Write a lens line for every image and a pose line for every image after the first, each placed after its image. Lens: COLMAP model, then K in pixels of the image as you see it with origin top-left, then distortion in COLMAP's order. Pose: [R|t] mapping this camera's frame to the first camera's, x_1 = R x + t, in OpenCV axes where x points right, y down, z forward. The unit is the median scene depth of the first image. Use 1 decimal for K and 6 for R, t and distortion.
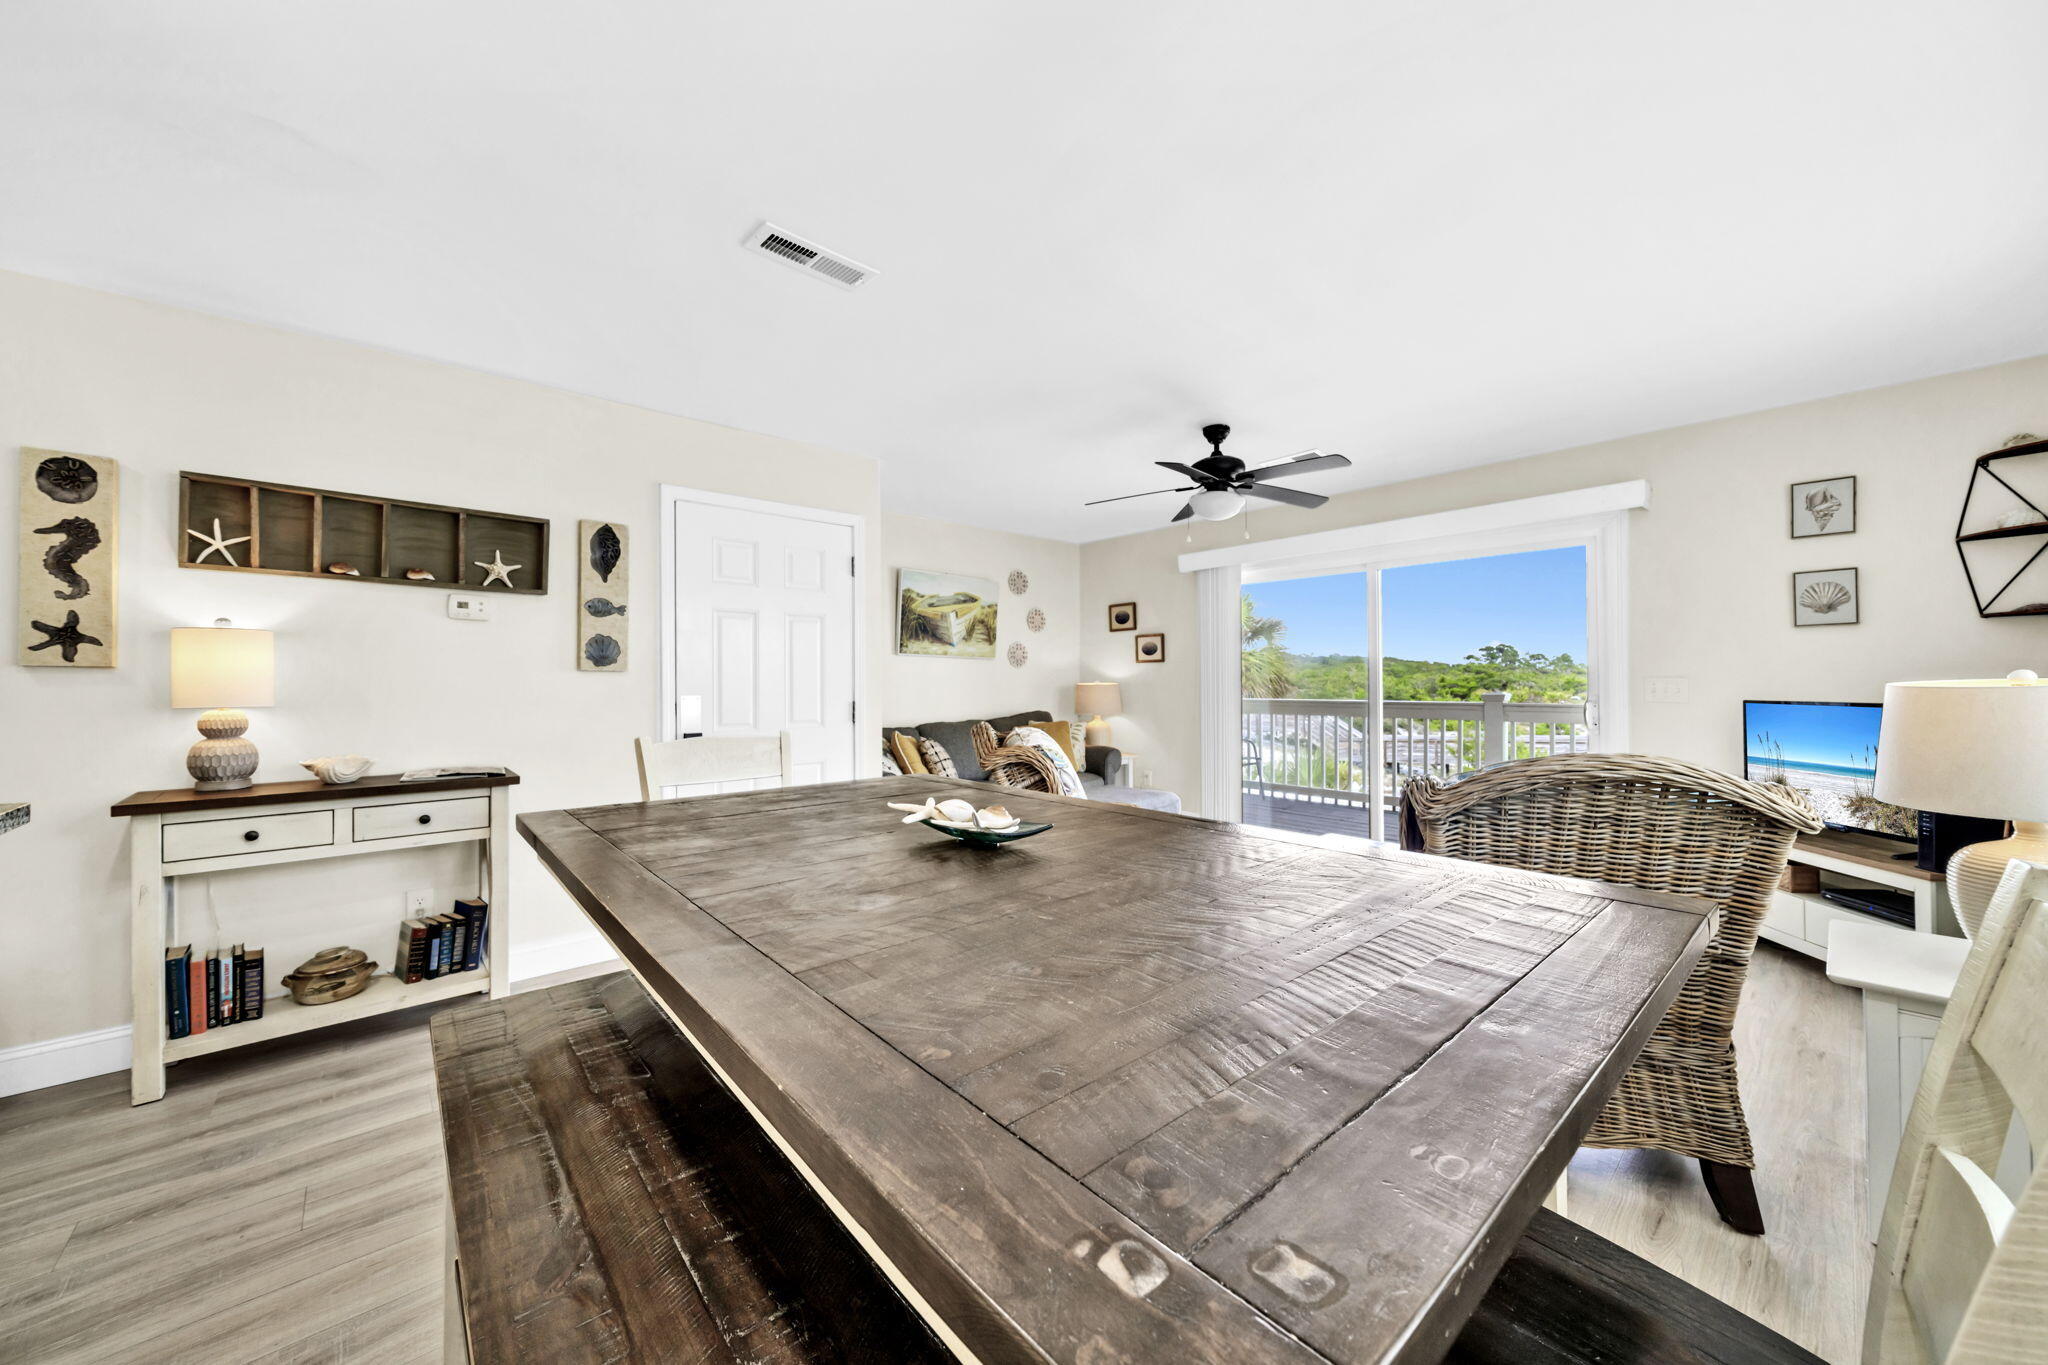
lens RADIAL K [[738.8, 0, 1019.4], [0, 738.8, 680.2], [0, 0, 1]] dist [-0.001188, 0.000031]
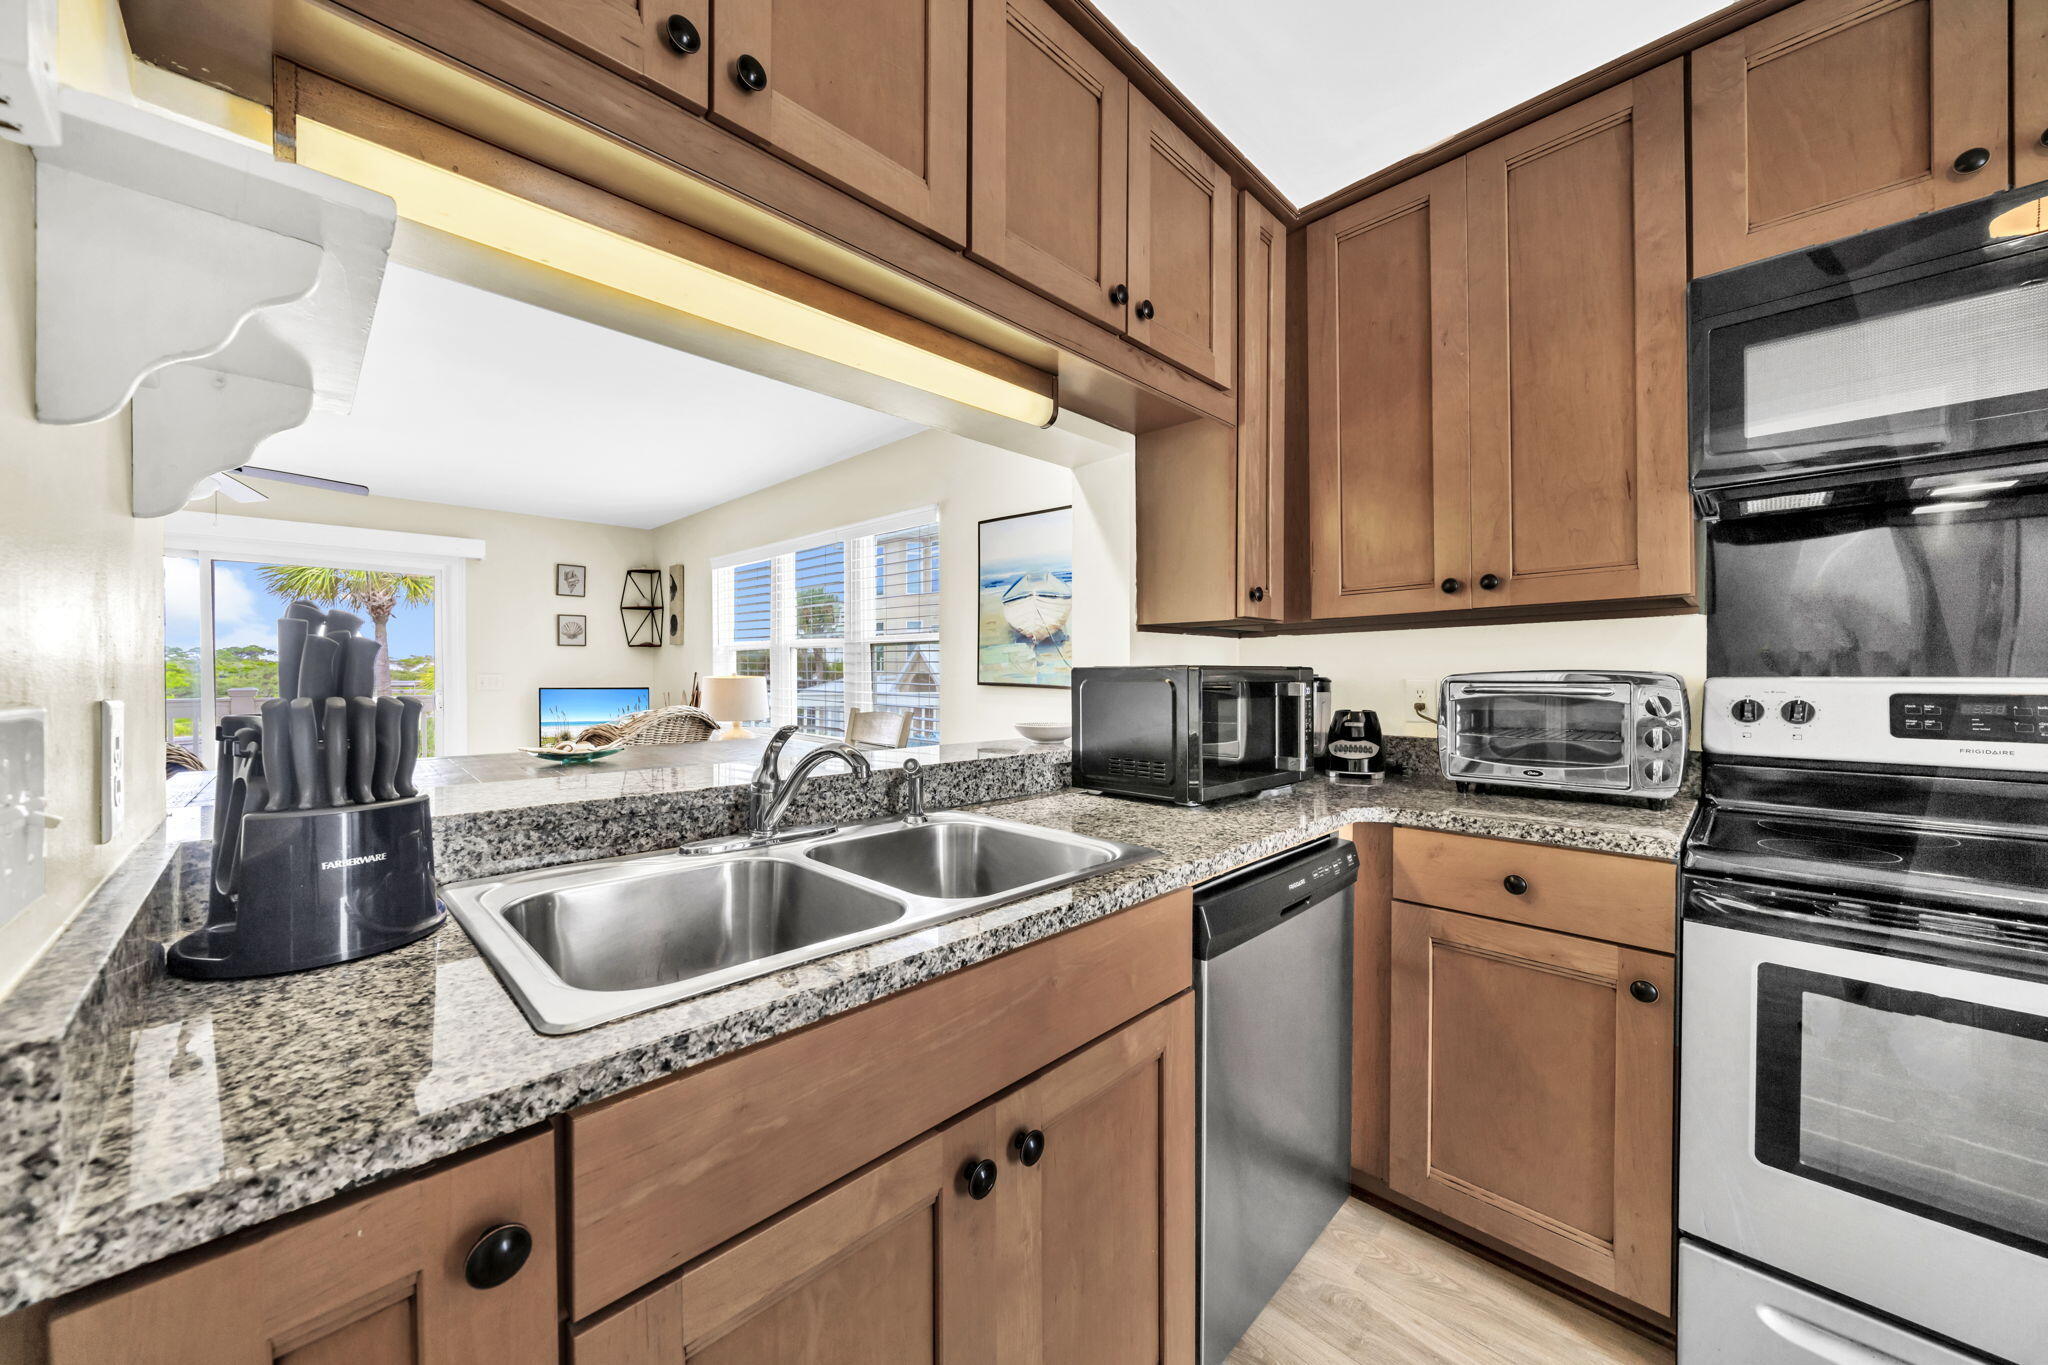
lens RADIAL K [[740.8, 0, 1015.0], [0, 740.8, 681.4], [0, 0, 1]] dist [-0.006163, -0.000059]
pose [[-0.048880, -0.002835, 0.998801, -0.471316], [-0.004232, 0.999988, 0.002631, 0.001887], [-0.998796, -0.004099, -0.048891, 0.002783]]
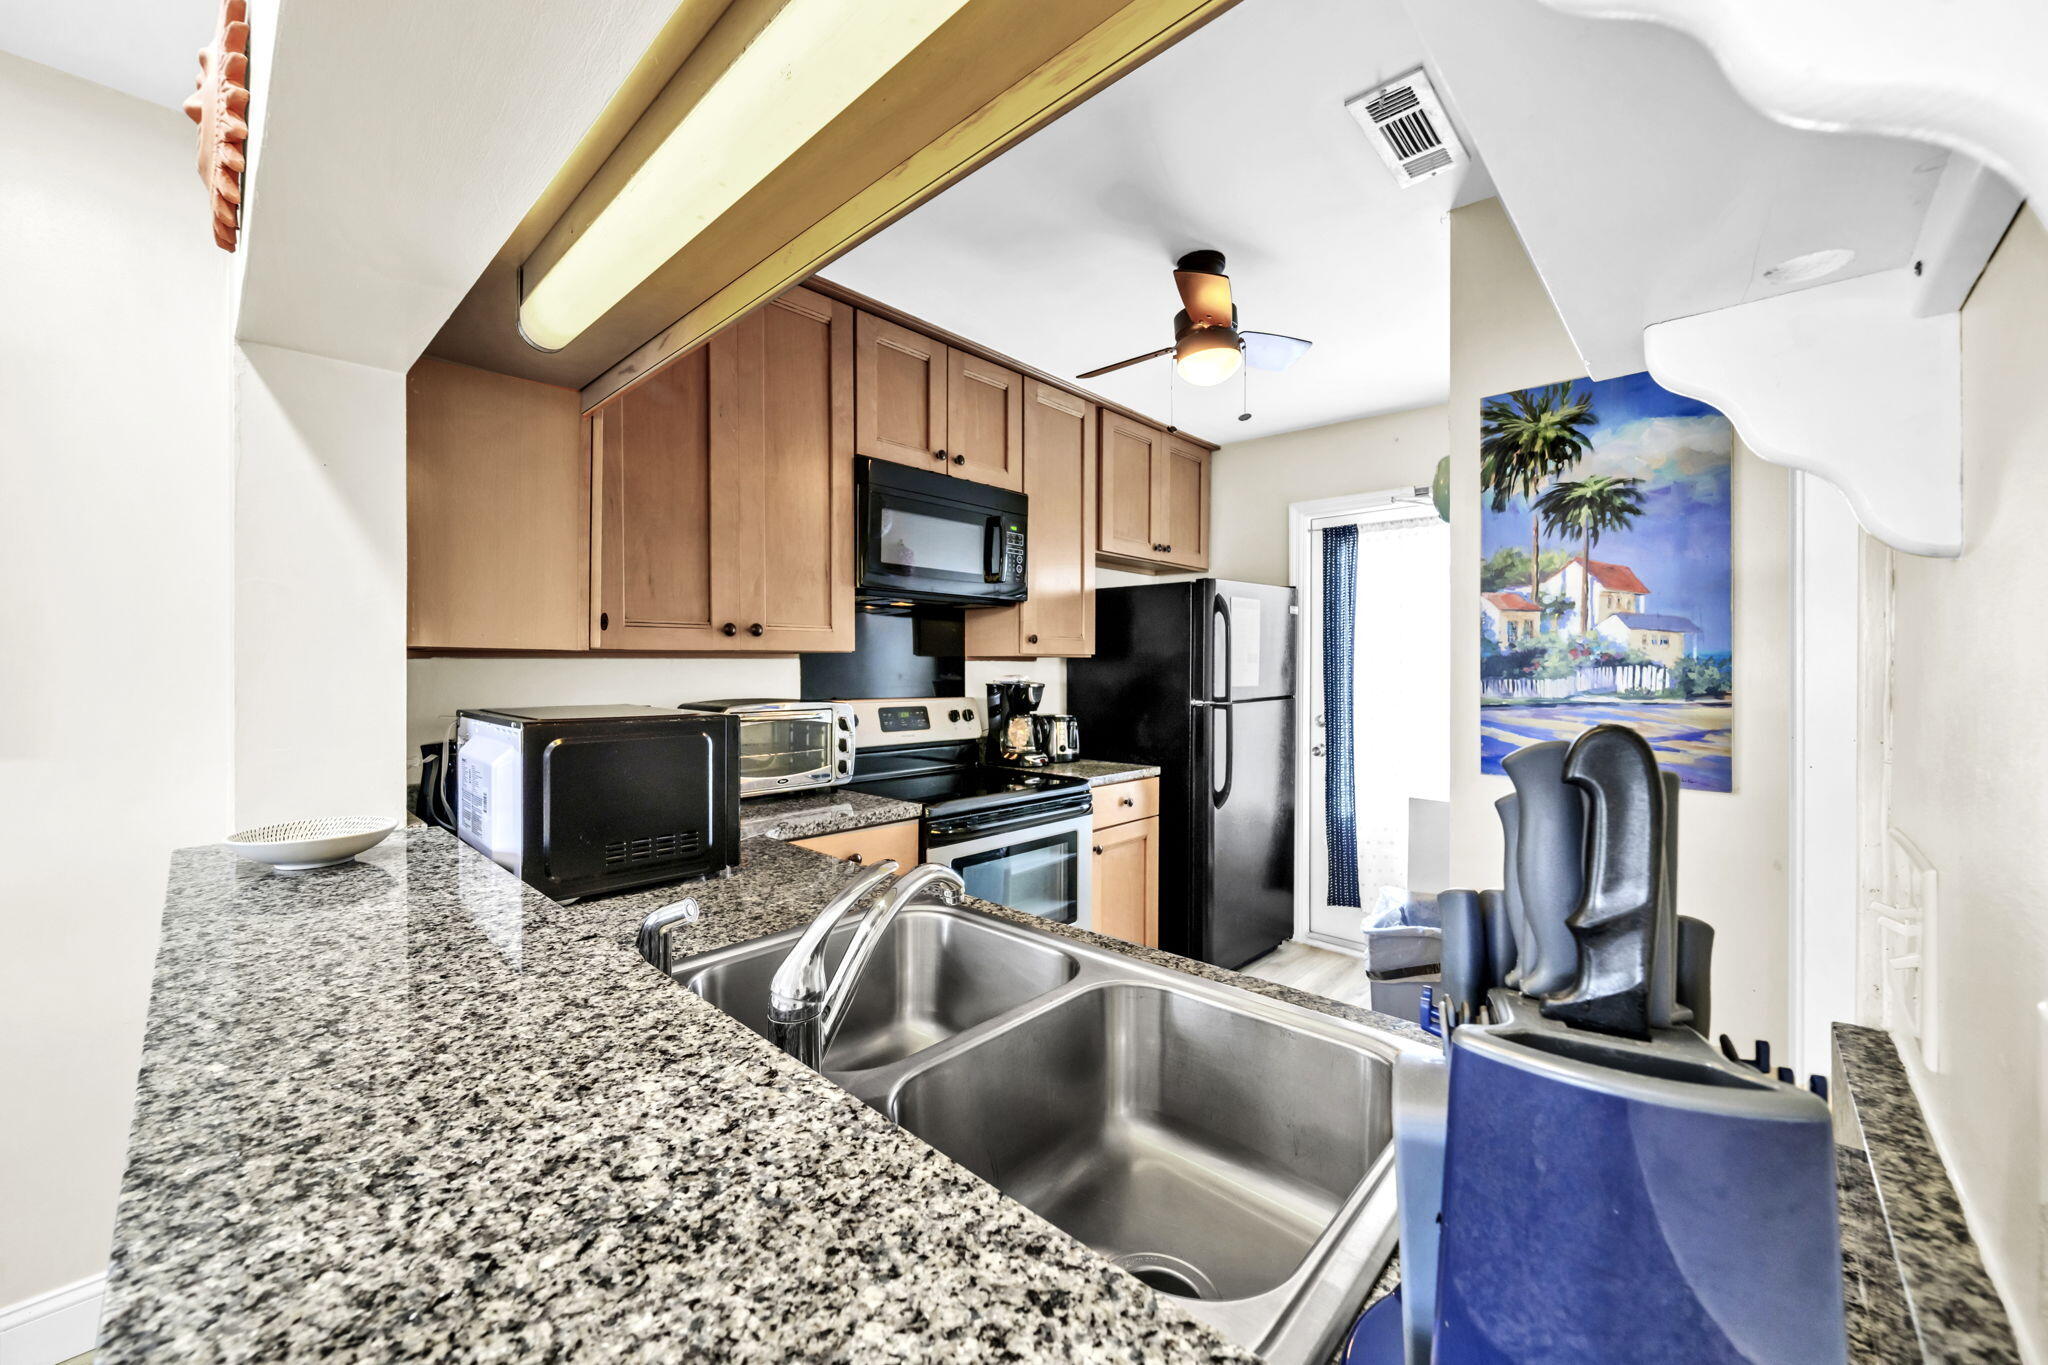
lens RADIAL K [[765.9, 0, 1013.6], [0, 765.9, 673.4], [0, 0, 1]] dist [-0.001035, -0.000035]
pose [[-0.996703, 0.002292, -0.081102, -0.270425], [0.002363, 0.999997, -0.000776, -0.017067], [0.081100, -0.000965, -0.996705, 0.189461]]
